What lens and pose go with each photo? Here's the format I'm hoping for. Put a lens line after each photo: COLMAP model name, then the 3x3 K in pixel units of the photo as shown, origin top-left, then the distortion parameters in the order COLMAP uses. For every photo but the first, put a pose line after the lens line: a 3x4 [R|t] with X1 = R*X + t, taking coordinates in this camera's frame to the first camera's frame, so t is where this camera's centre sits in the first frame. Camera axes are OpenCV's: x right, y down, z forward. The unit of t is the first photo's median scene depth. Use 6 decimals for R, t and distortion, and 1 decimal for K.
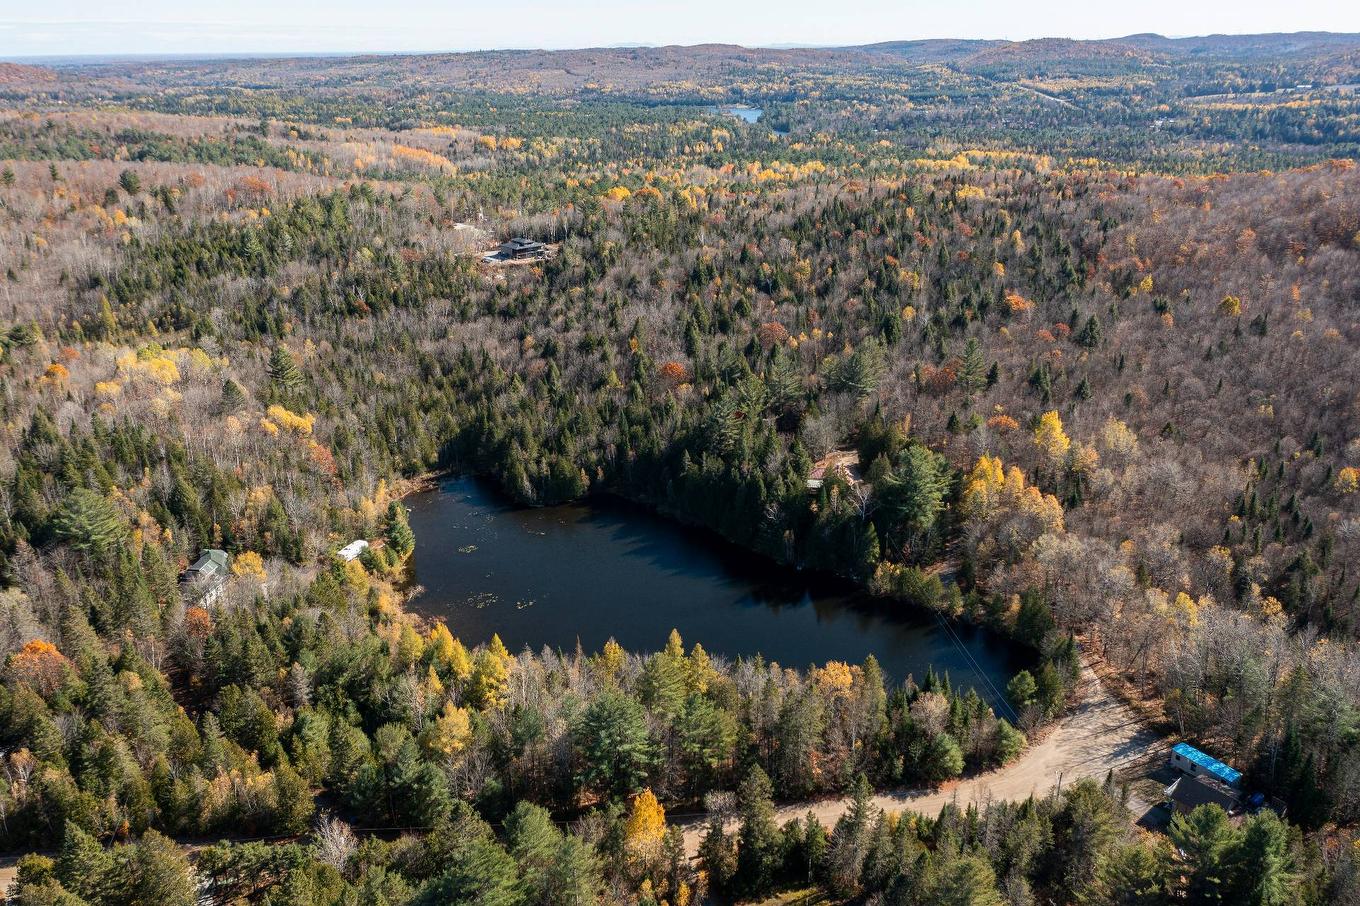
lens RADIAL K [[1081.0, 0, 680.0], [0, 1081.0, 453.0], [0, 0, 1]] dist [-0.003779, 0.042293]
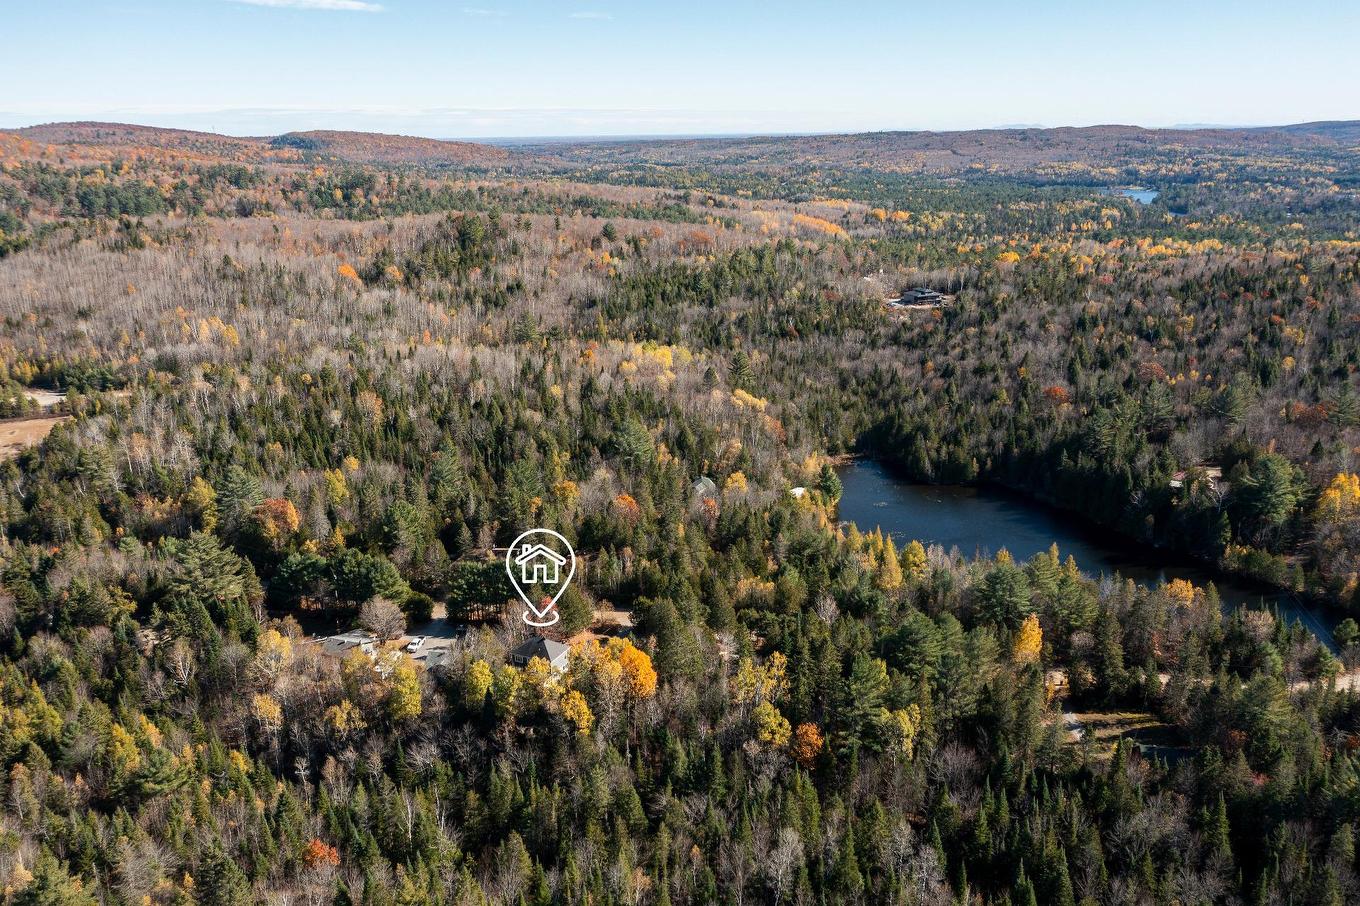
lens RADIAL K [[1081.0, 0, 680.0], [0, 1081.0, 453.0], [0, 0, 1]] dist [-0.003779, 0.042293]
pose [[0.944714, 0.095192, -0.313774, -0.013886], [-0.116180, 0.992027, -0.048837, 0.072977], [0.306624, 0.082591, 0.948241, -0.187292]]
